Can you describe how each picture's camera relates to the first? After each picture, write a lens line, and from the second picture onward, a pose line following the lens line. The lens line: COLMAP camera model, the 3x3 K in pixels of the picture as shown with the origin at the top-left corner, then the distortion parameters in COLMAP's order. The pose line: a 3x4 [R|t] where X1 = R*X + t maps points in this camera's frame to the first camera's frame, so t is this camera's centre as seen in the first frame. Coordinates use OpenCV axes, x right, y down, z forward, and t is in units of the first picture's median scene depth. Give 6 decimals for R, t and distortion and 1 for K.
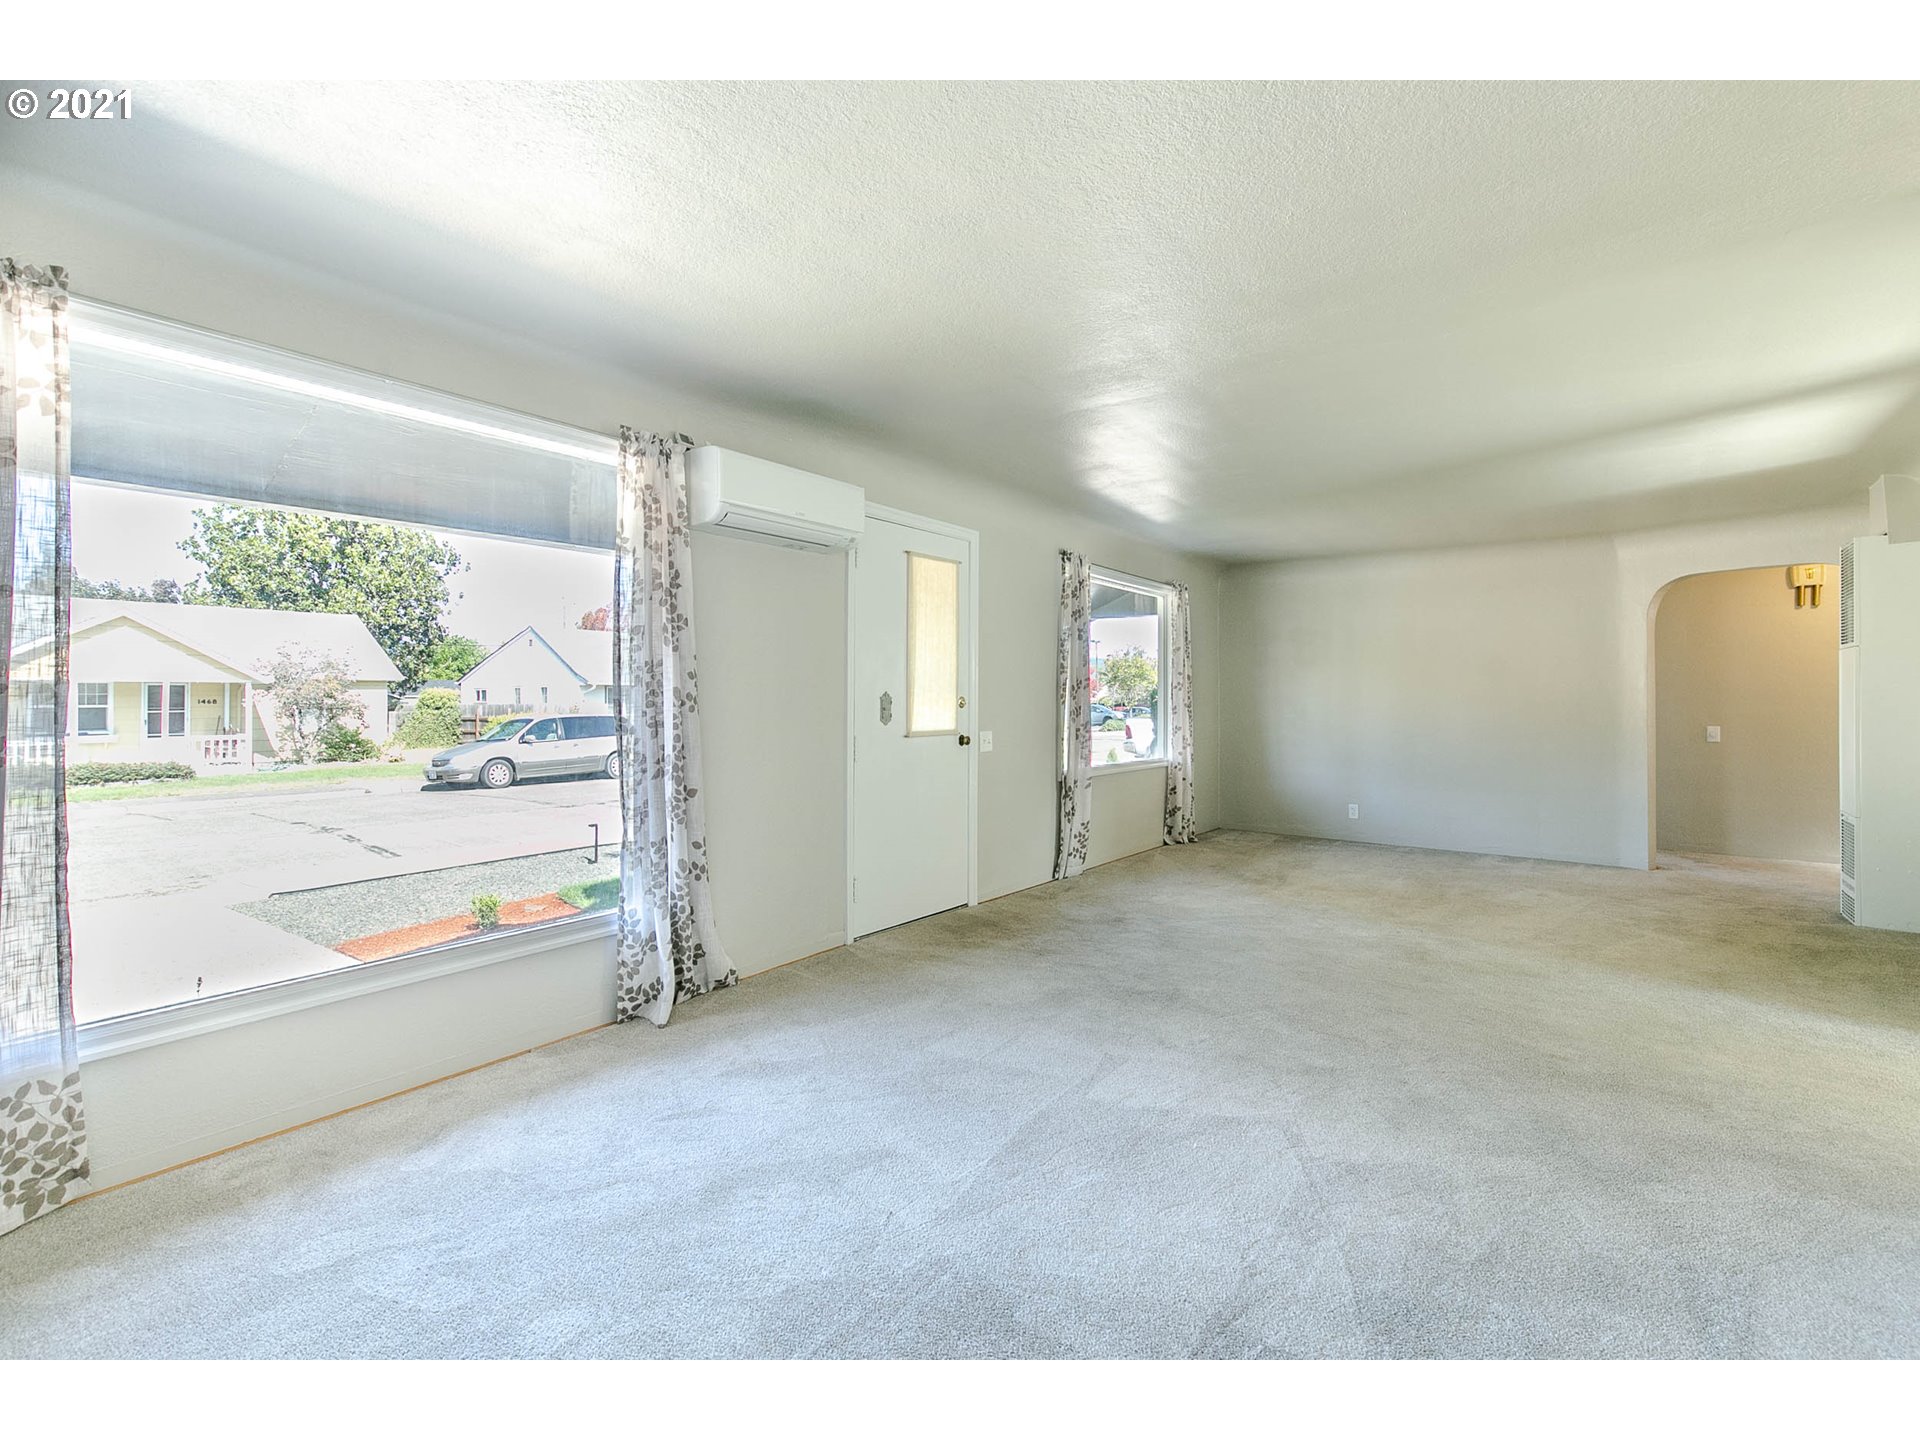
lens RADIAL K [[874.3, 0, 956.9], [0, 874.3, 692.4], [0, 0, 1]] dist [0.005589, 0.000099]
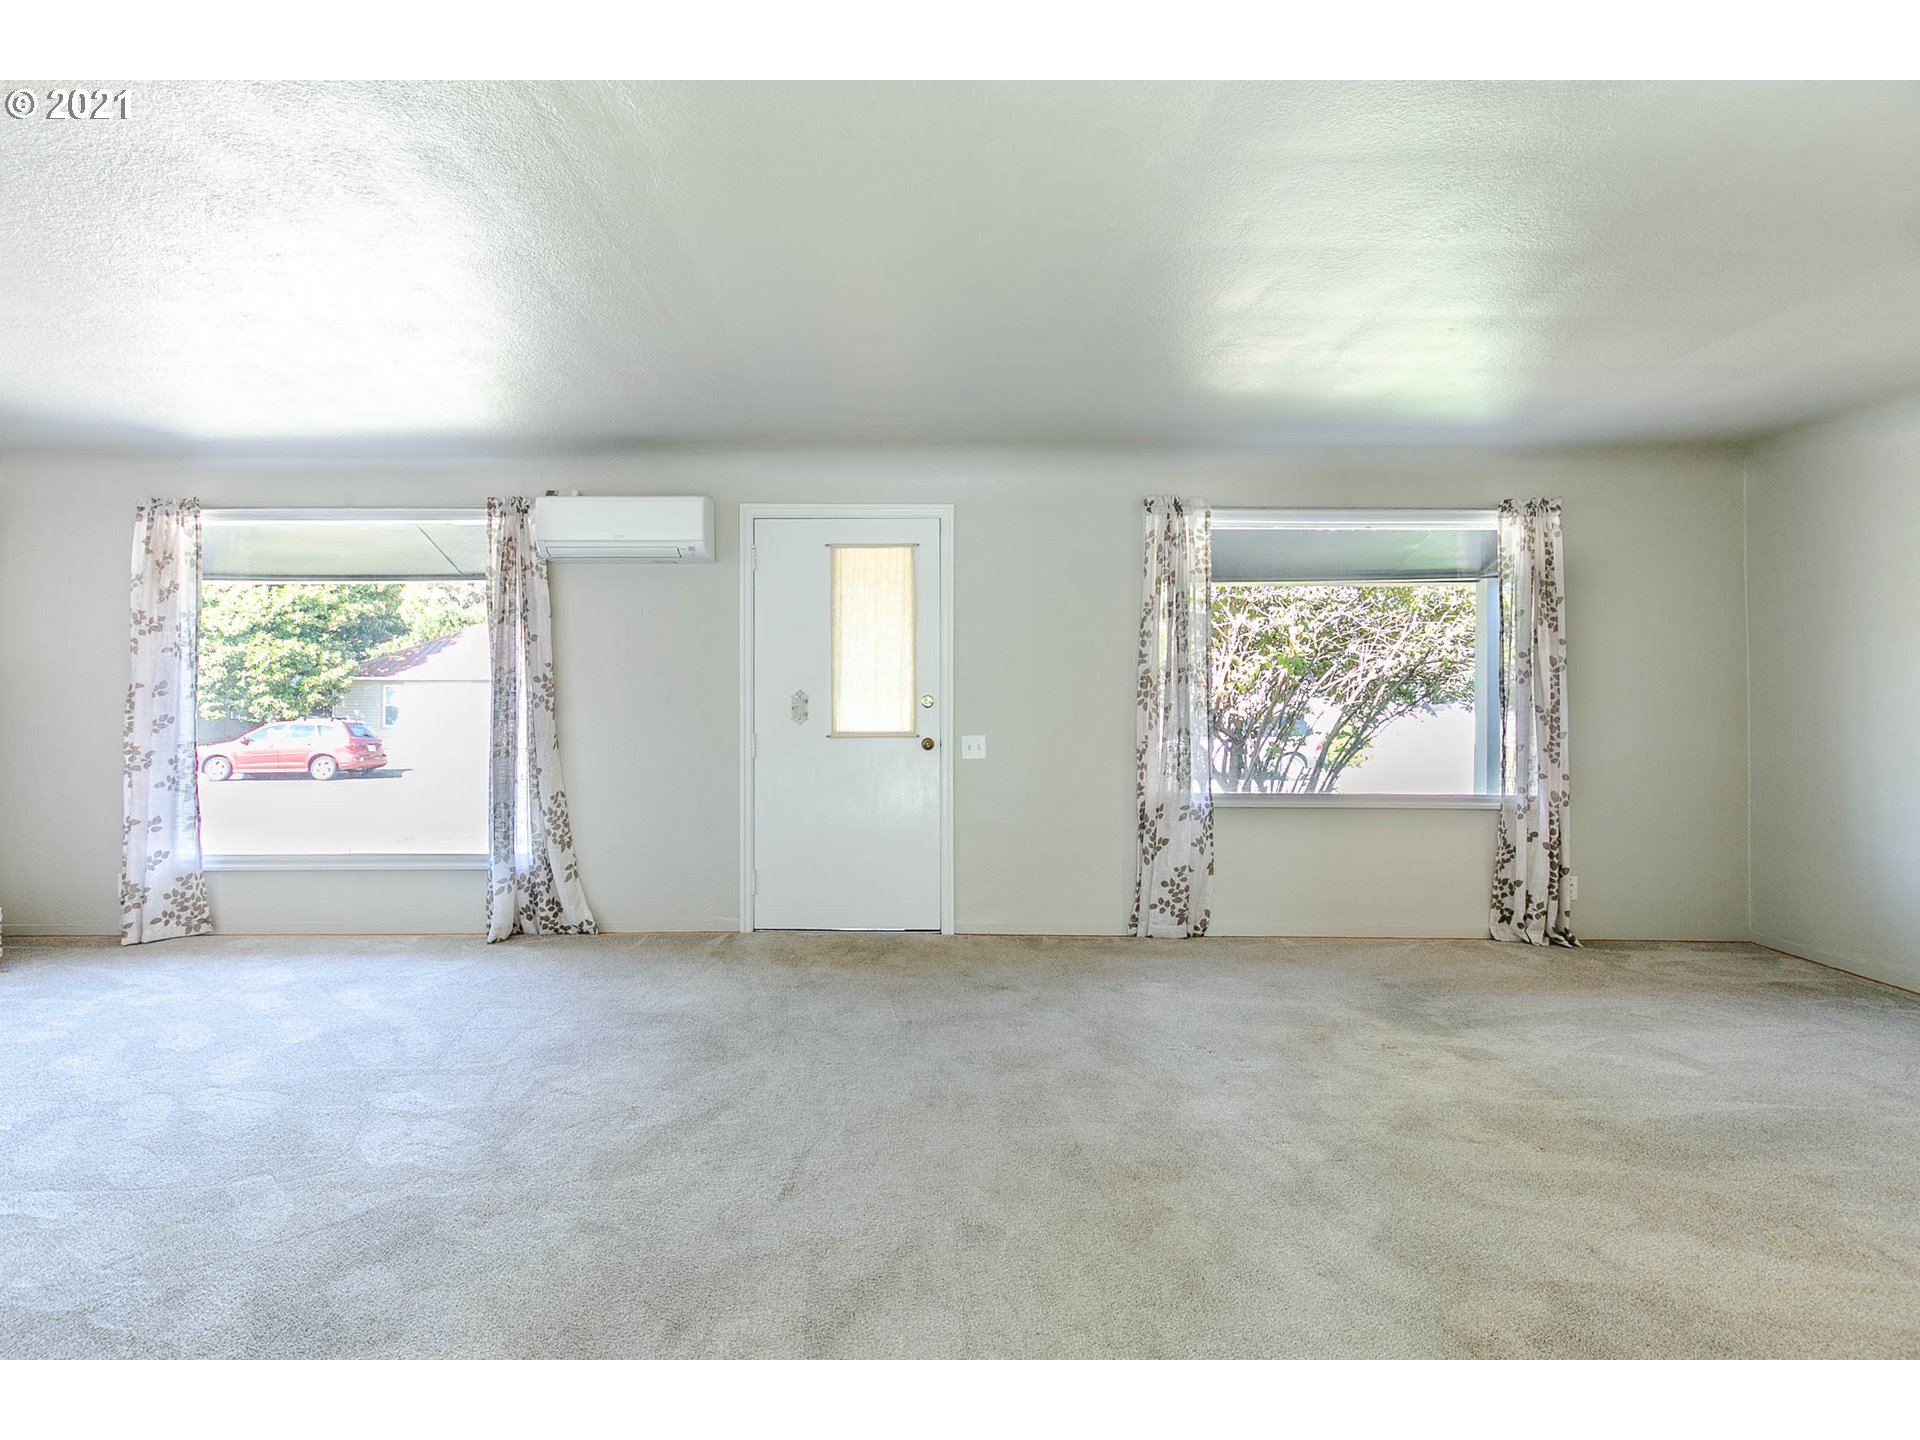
lens RADIAL K [[859.0, 0, 931.6], [0, 859.0, 689.0], [0, 0, 1]] dist [0.006729, 0.000163]
pose [[0.595038, -0.008252, -0.803656, 0.606385], [0.005818, 0.999965, -0.005959, 0.003540], [0.803677, -0.001130, 0.595065, 0.412914]]
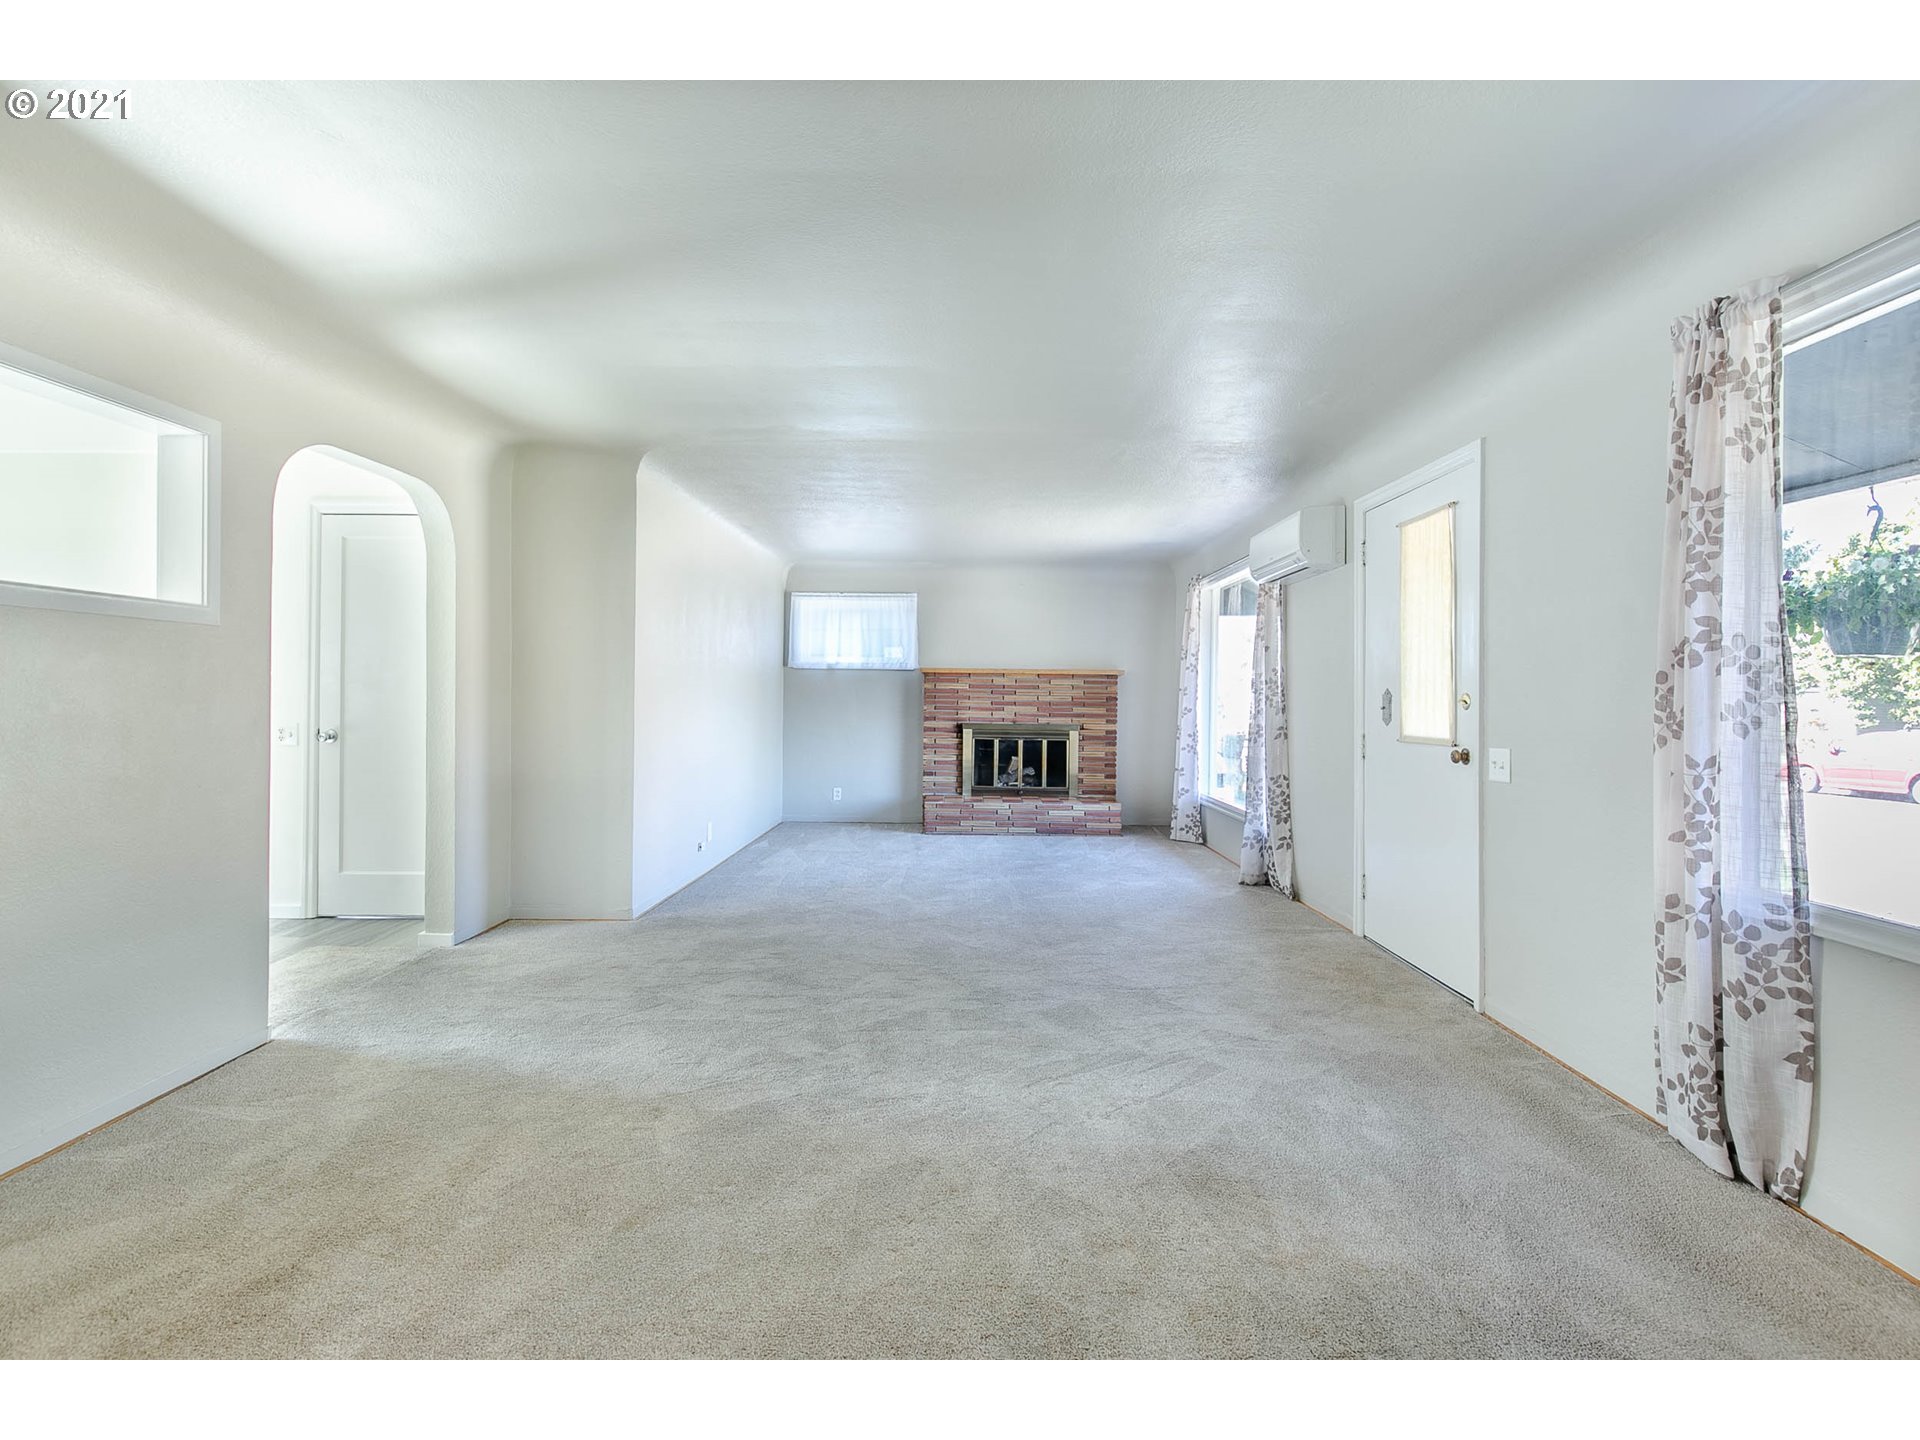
lens RADIAL K [[874.3, 0, 956.9], [0, 874.3, 692.4], [0, 0, 1]] dist [0.005589, 0.000099]
pose [[-0.805659, -0.009863, -0.592297, 0.630250], [-0.003329, 0.999921, -0.012123, 0.011973], [0.592370, -0.007795, -0.805629, 1.128394]]
